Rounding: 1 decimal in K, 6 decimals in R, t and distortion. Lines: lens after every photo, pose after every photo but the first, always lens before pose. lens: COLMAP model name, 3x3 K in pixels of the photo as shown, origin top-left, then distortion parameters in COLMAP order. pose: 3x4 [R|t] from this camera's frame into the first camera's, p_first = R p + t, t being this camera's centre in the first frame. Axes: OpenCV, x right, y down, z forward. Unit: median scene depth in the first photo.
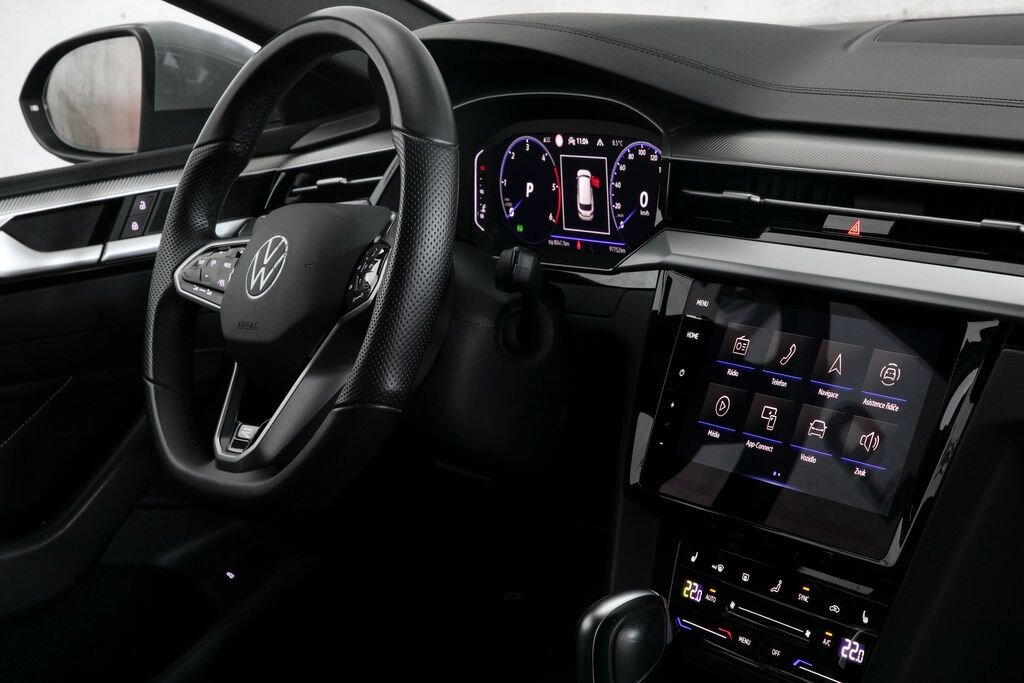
lens RADIAL K [[1919.7, 0, 510.3], [0, 1919.7, 346.5], [0, 0, 1]] dist [-0.132955, 0.000000]
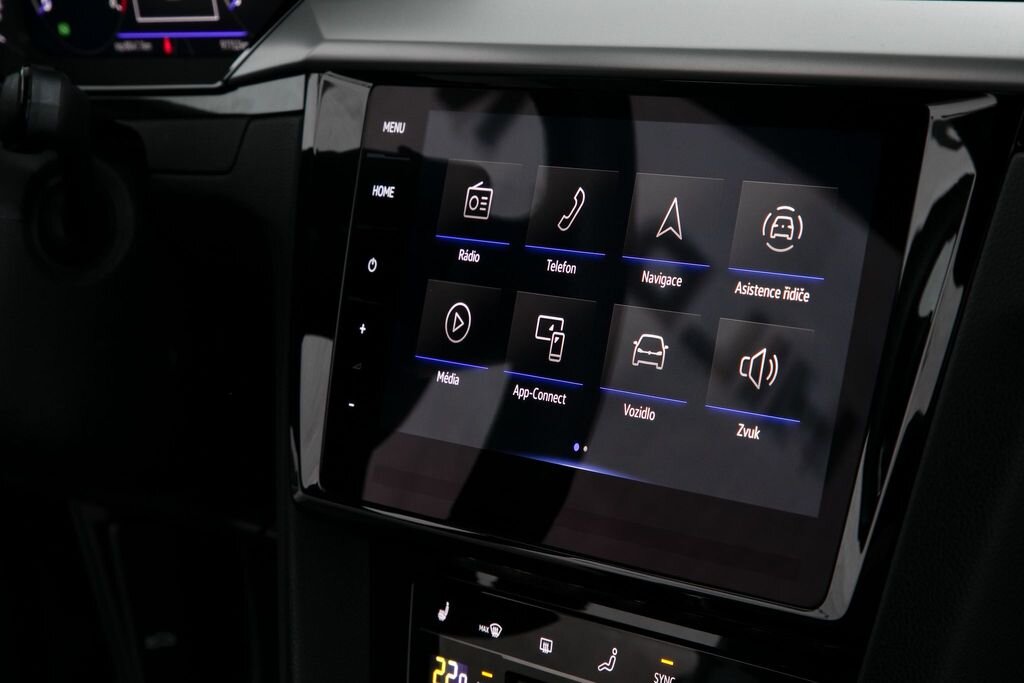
lens RADIAL K [[2764.4, 0, 515.0], [0, 2764.4, 338.2], [0, 0, 1]] dist [-0.211088, 0.000000]
pose [[0.982912, -0.137155, 0.122772, 0.033211], [0.129692, 0.989296, 0.066882, -0.012064], [-0.130631, -0.049817, 0.990179, 0.255346]]
